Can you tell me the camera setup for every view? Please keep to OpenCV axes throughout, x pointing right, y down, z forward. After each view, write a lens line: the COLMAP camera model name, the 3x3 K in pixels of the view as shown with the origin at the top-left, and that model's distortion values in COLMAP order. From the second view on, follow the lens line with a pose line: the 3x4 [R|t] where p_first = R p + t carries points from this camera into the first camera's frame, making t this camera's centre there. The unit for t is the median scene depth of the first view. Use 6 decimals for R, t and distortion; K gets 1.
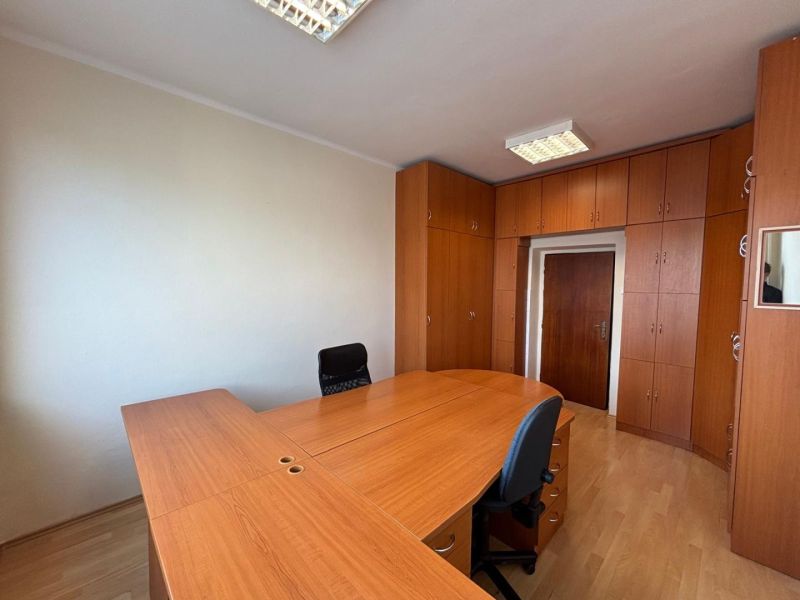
lens RADIAL K [[320.7, 0, 399.8], [0, 320.7, 306.0], [0, 0, 1]] dist [-0.000107, -0.000036]
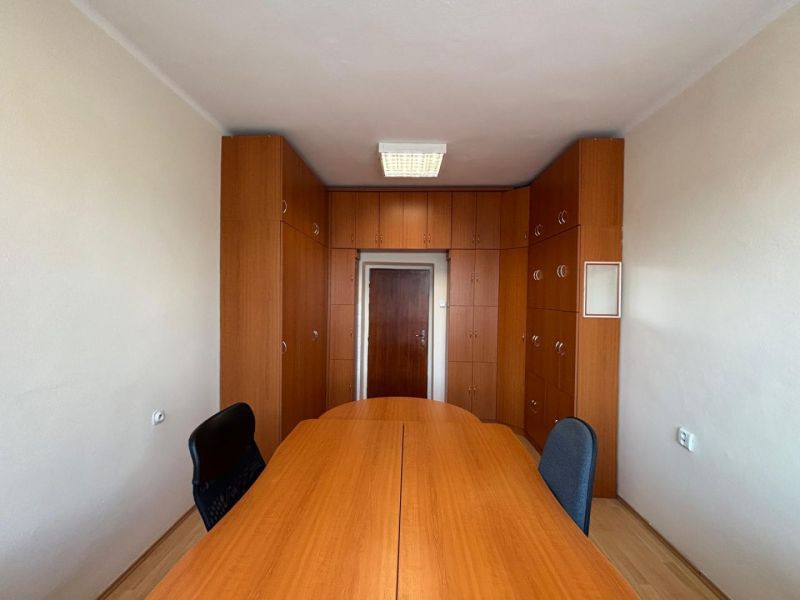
lens RADIAL K [[320.7, 0, 399.8], [0, 320.7, 306.0], [0, 0, 1]] dist [-0.000107, -0.000036]
pose [[0.718598, -0.019664, 0.695148, -0.222396], [0.043192, 0.998932, -0.016391, -0.026267], [-0.694083, 0.041803, 0.718680, 0.257046]]
